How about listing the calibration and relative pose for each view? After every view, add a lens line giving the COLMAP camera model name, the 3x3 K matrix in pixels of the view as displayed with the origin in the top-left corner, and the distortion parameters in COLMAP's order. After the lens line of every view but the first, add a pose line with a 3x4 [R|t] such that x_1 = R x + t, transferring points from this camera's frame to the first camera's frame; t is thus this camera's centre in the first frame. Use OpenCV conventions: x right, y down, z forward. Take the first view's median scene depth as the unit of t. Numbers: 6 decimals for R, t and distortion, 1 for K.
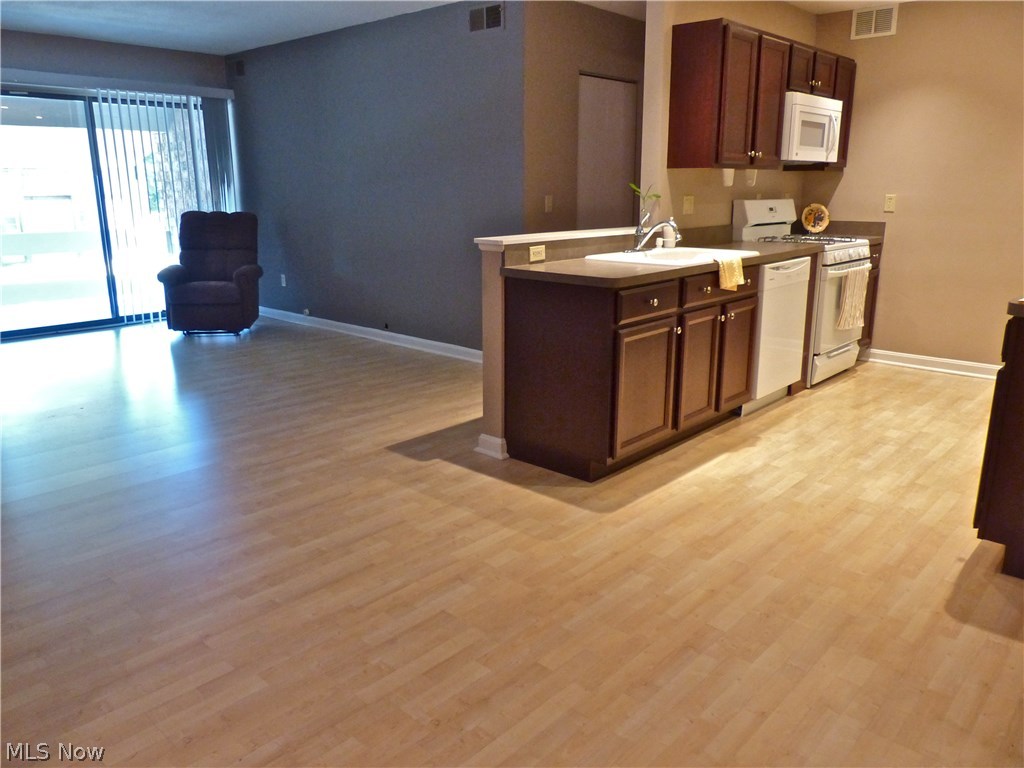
lens RADIAL K [[773.0, 0, 512.0], [0, 773.0, 384.0], [0, 0, 1]] dist [-0.023673, 0.012708]
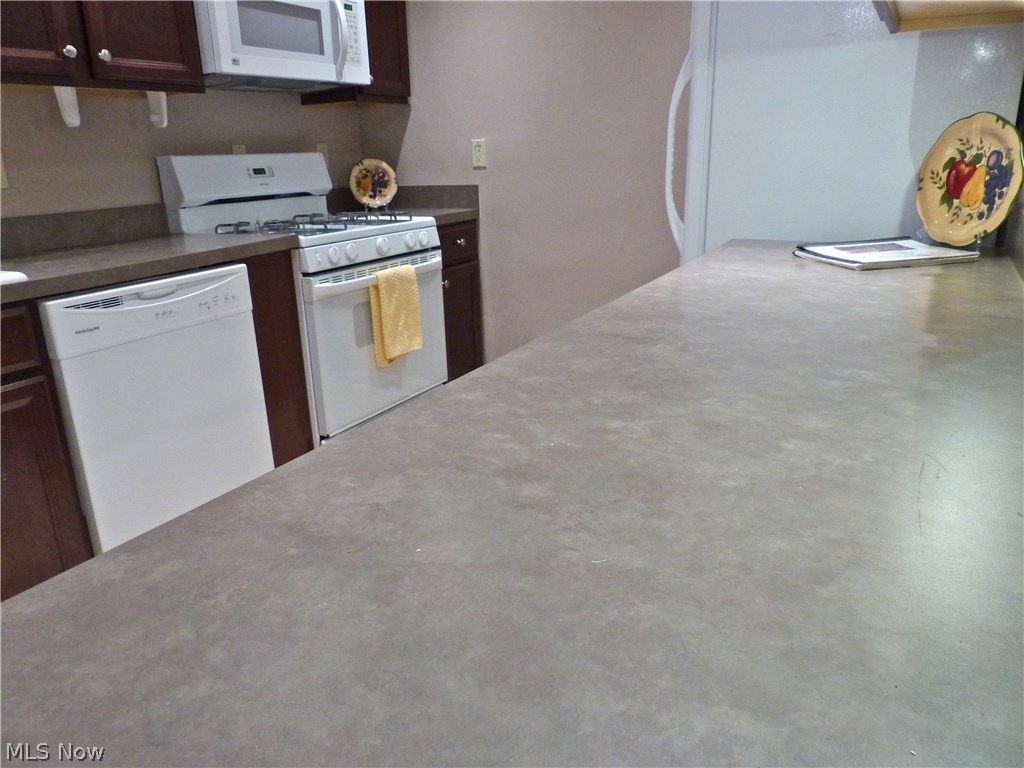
lens RADIAL K [[773.0, 0, 512.0], [0, 773.0, 384.0], [0, 0, 1]] dist [-0.023673, 0.012708]
pose [[0.968661, -0.098130, 0.228183, 0.472991], [0.089798, 0.994867, 0.046643, -0.104574], [-0.231588, -0.024691, 0.972500, 0.518800]]
